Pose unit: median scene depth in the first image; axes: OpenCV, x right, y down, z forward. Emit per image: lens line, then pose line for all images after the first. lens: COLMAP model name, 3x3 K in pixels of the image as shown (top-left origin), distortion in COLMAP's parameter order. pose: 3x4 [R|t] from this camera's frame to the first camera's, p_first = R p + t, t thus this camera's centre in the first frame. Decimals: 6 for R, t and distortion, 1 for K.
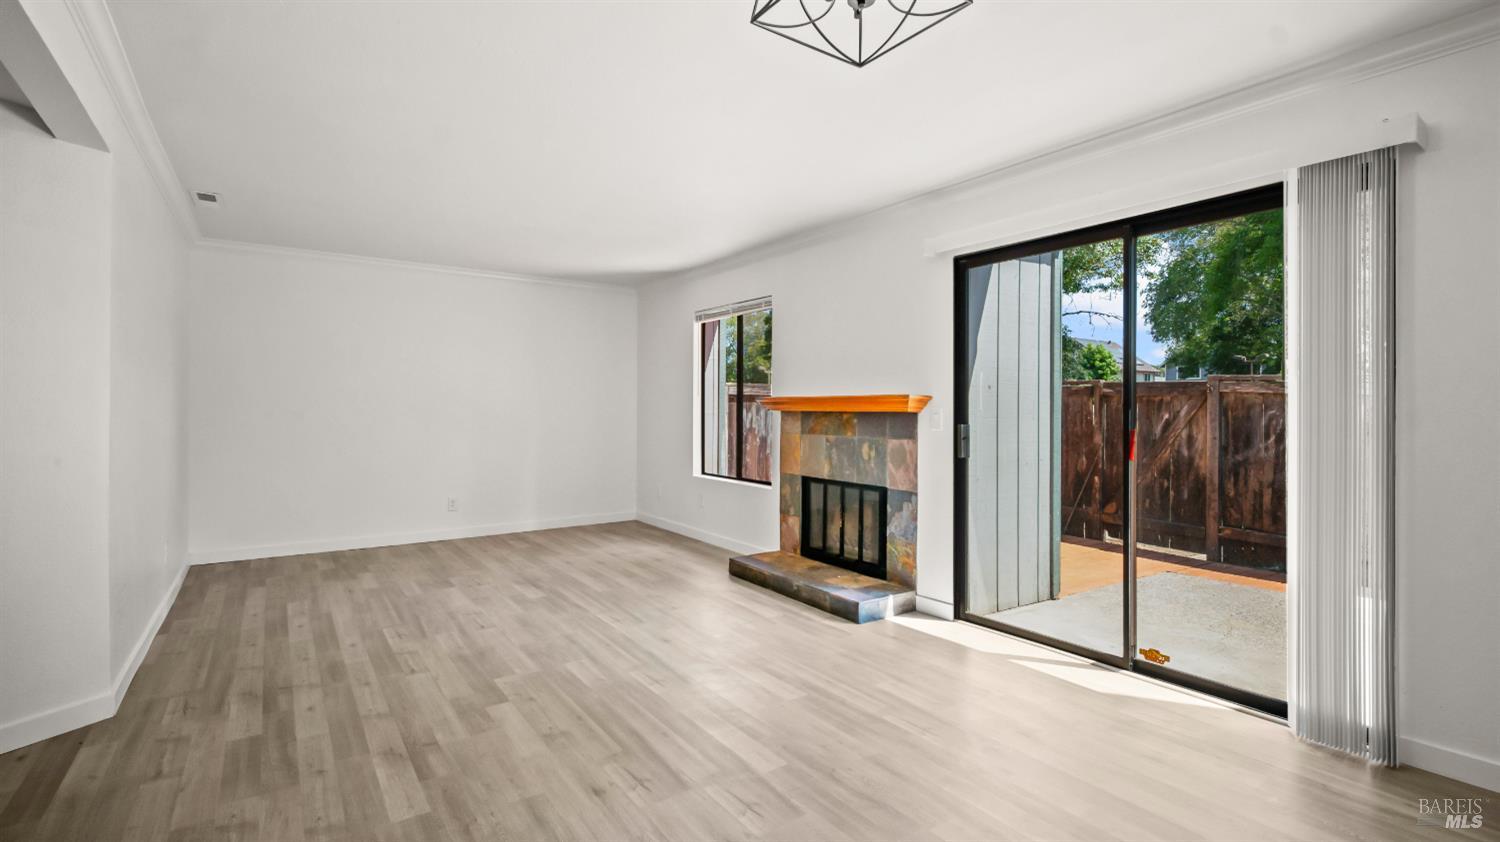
lens RADIAL K [[677.4, 0, 744.8], [0, 677.4, 403.9], [0, 0, 1]] dist [0.009232, -0.000645]
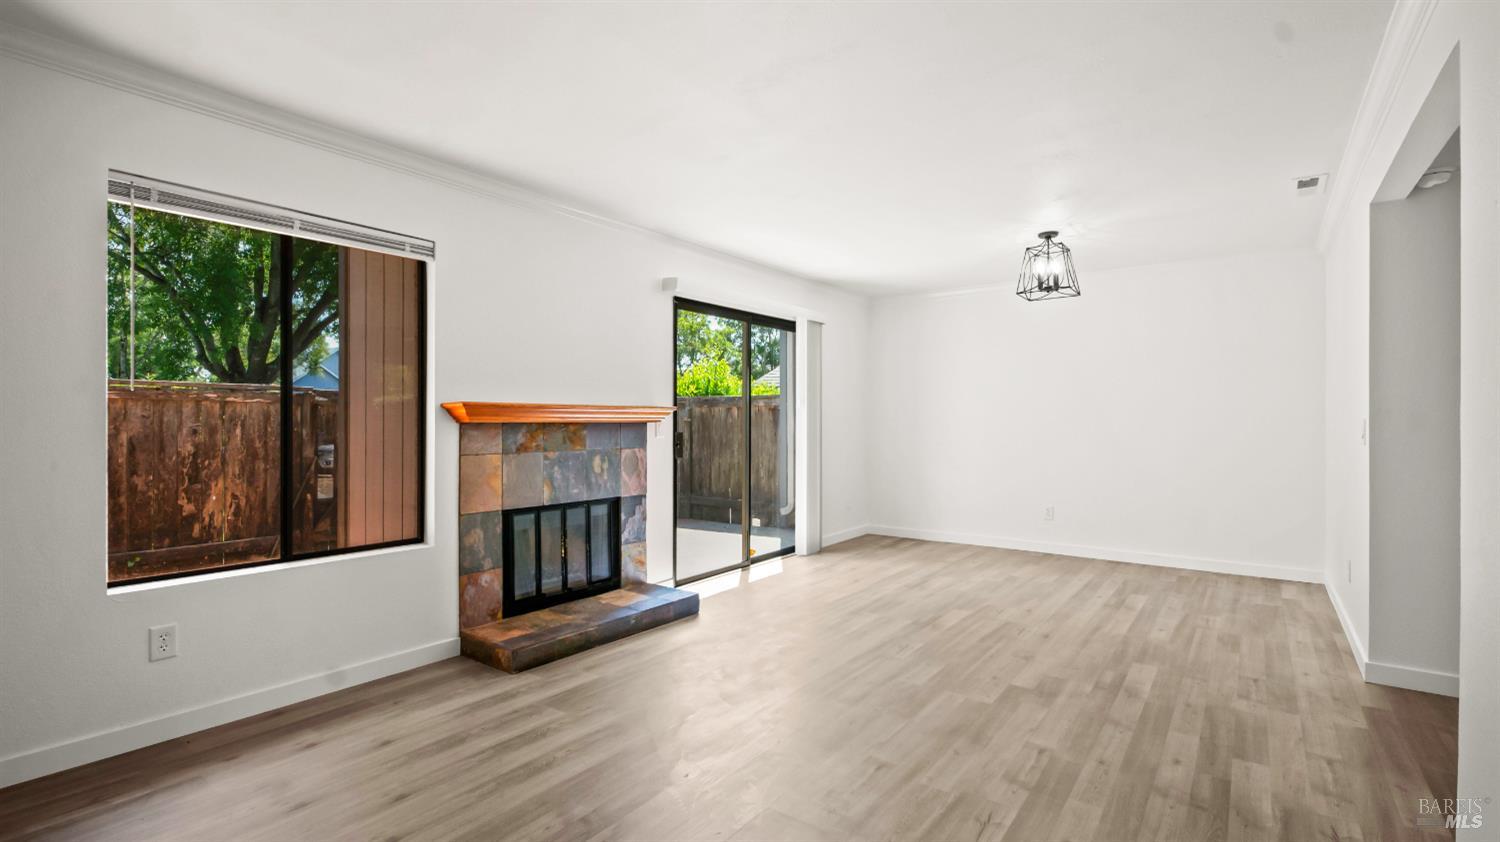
lens RADIAL K [[681.4, 0, 750.0], [0, 681.4, 421.0], [0, 0, 1]] dist [0.006746, -0.000229]
pose [[-0.320251, -0.004398, 0.947323, -0.899863], [-0.007122, 0.999972, 0.002235, 0.006690], [-0.947306, -0.006031, -0.320273, 1.255185]]
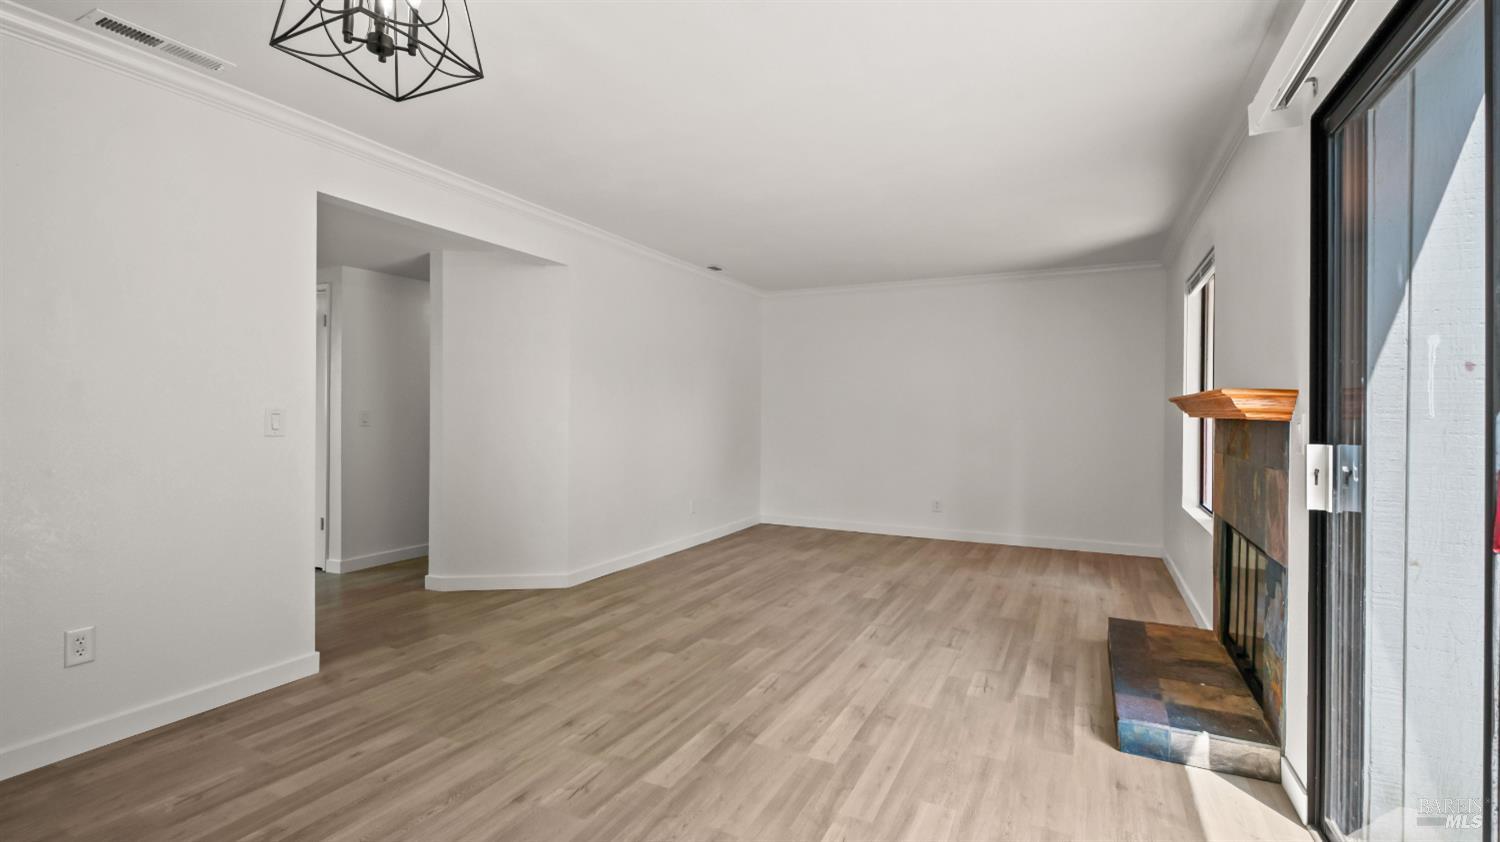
lens RADIAL K [[677.4, 0, 744.8], [0, 677.4, 403.9], [0, 0, 1]] dist [0.009232, -0.000645]
pose [[0.481297, -0.012598, -0.876467, 0.552816], [-0.000087, 0.999896, -0.014420, 0.007704], [0.876558, 0.007017, 0.481246, 0.373763]]
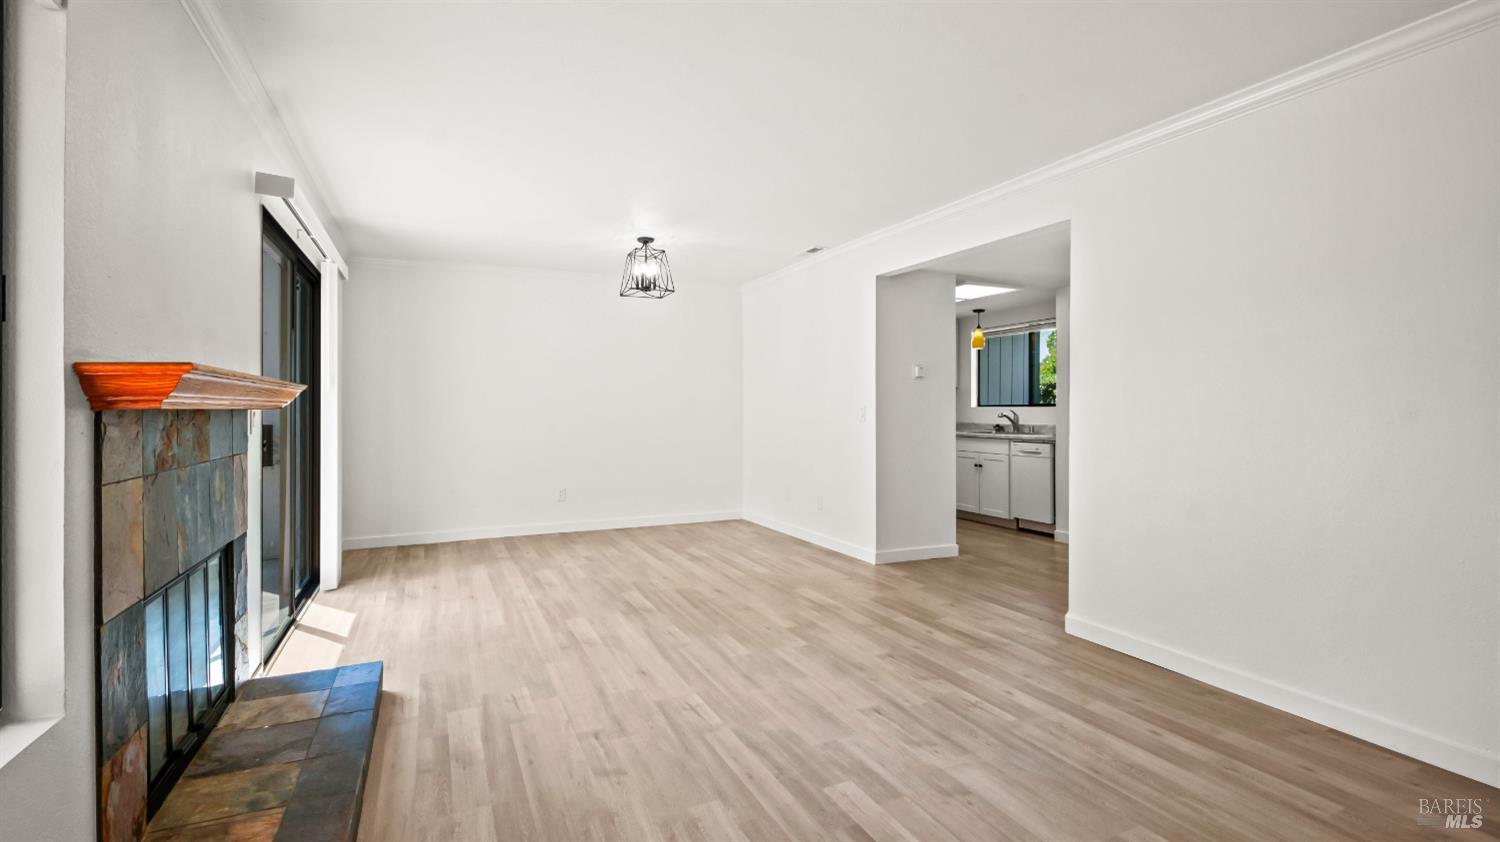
lens RADIAL K [[677.4, 0, 744.8], [0, 677.4, 403.9], [0, 0, 1]] dist [0.009232, -0.000645]
pose [[-0.985350, -0.003095, 0.170516, -0.351655], [-0.004603, 0.999954, -0.008451, 0.010522], [-0.170482, -0.009112, -0.985319, 1.647555]]
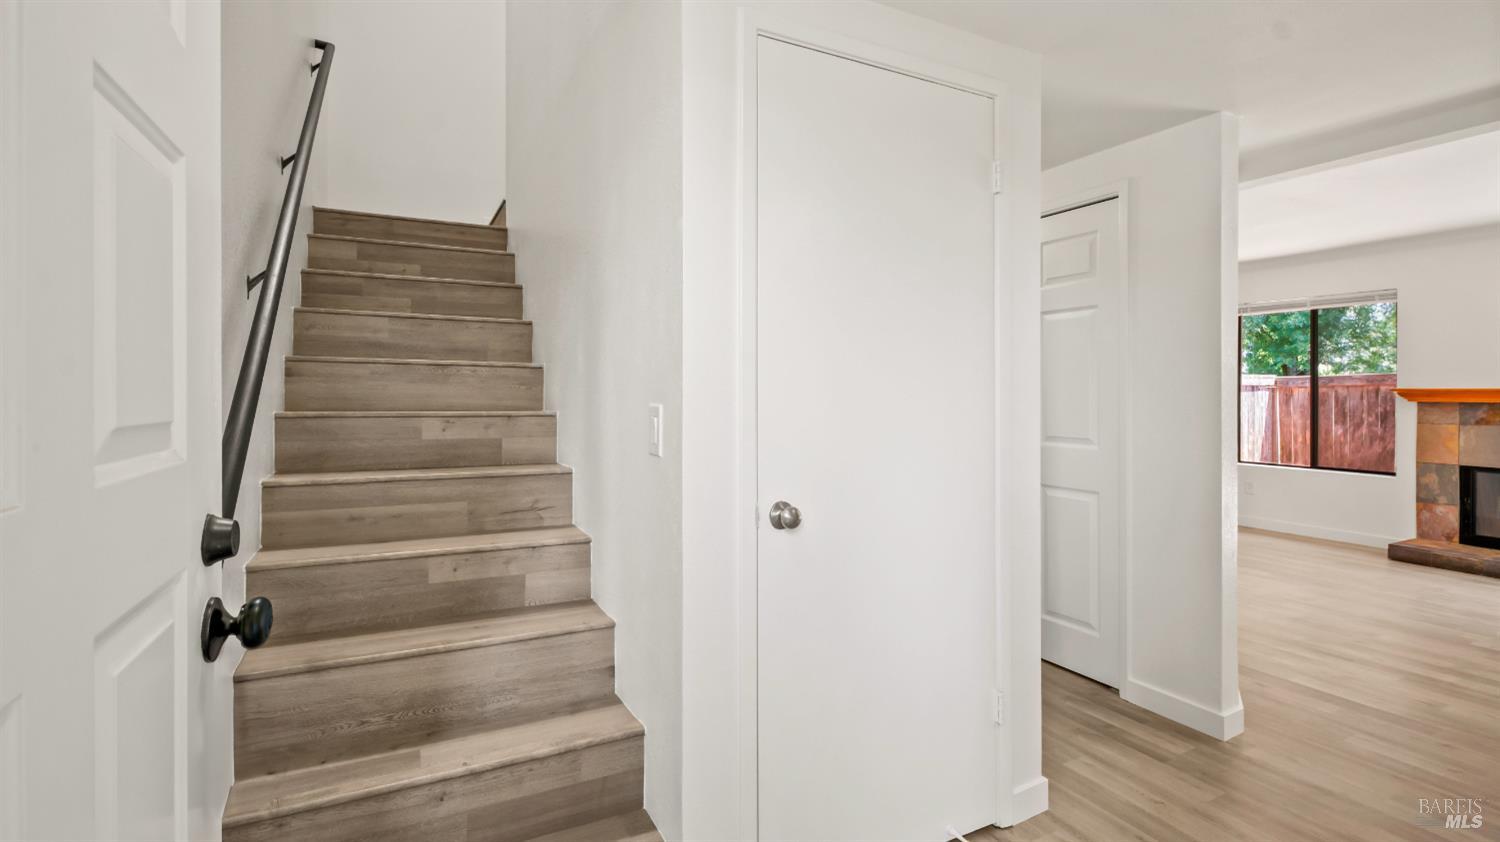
lens RADIAL K [[677.4, 0, 744.8], [0, 677.4, 403.9], [0, 0, 1]] dist [0.009232, -0.000645]
pose [[0.991215, -0.003267, -0.132219, -1.082457], [0.005210, 0.999883, 0.014351, -0.008608], [0.132157, -0.014914, 0.991117, -0.204040]]
